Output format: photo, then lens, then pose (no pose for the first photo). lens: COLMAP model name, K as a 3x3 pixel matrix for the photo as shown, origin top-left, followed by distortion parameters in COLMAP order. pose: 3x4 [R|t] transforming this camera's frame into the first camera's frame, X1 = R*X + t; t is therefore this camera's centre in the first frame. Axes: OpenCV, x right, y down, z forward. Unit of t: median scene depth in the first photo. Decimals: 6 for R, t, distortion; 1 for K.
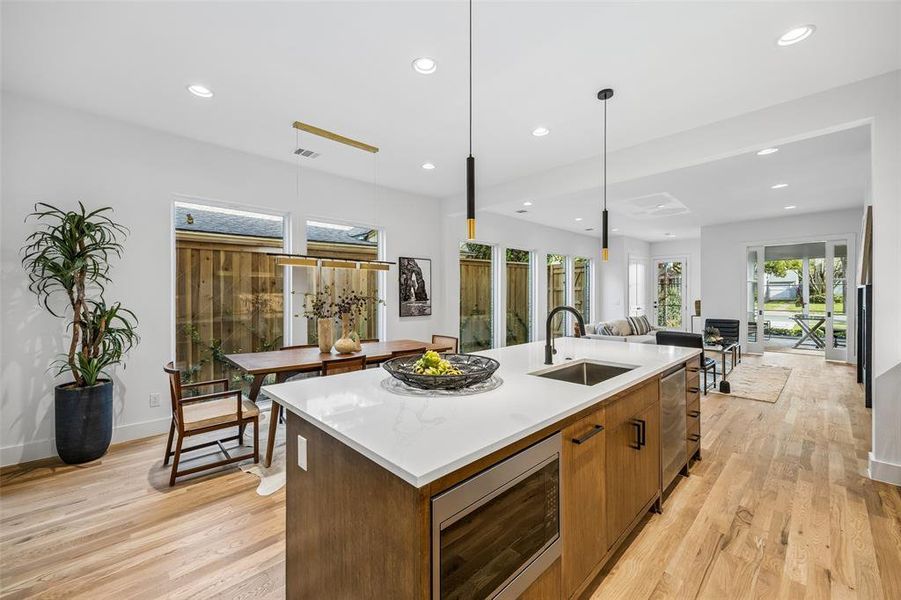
lens RADIAL K [[341.5, 0, 453.2], [0, 341.5, 297.9], [0, 0, 1]] dist [-0.009238, -0.000055]
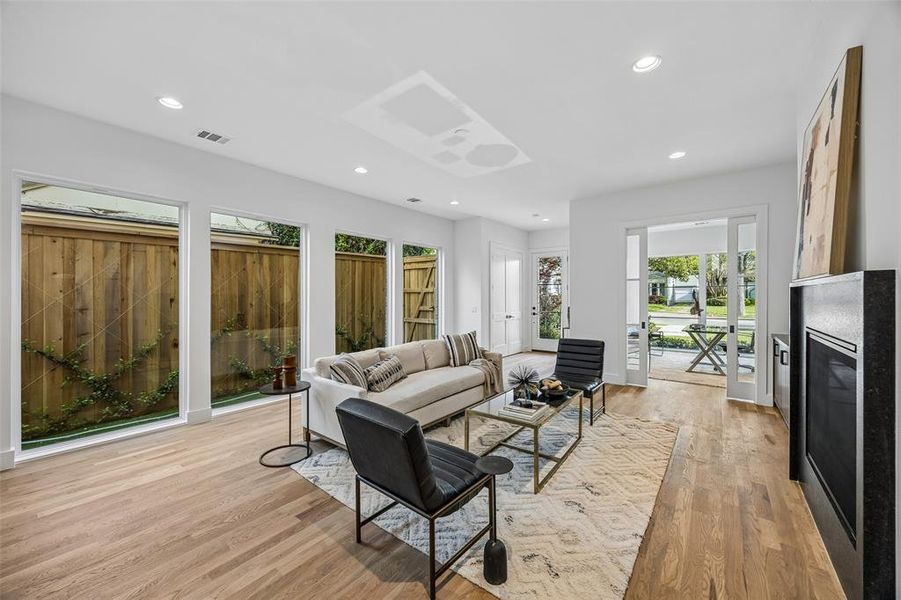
lens RADIAL K [[341.5, 0, 447.7], [0, 341.5, 297.3], [0, 0, 1]] dist [-0.009238, -0.000055]
pose [[0.987436, 0.002165, 0.158005, 0.294942], [-0.000836, 0.999964, -0.008474, -0.005194], [-0.158018, 0.008236, 0.987402, 0.277203]]
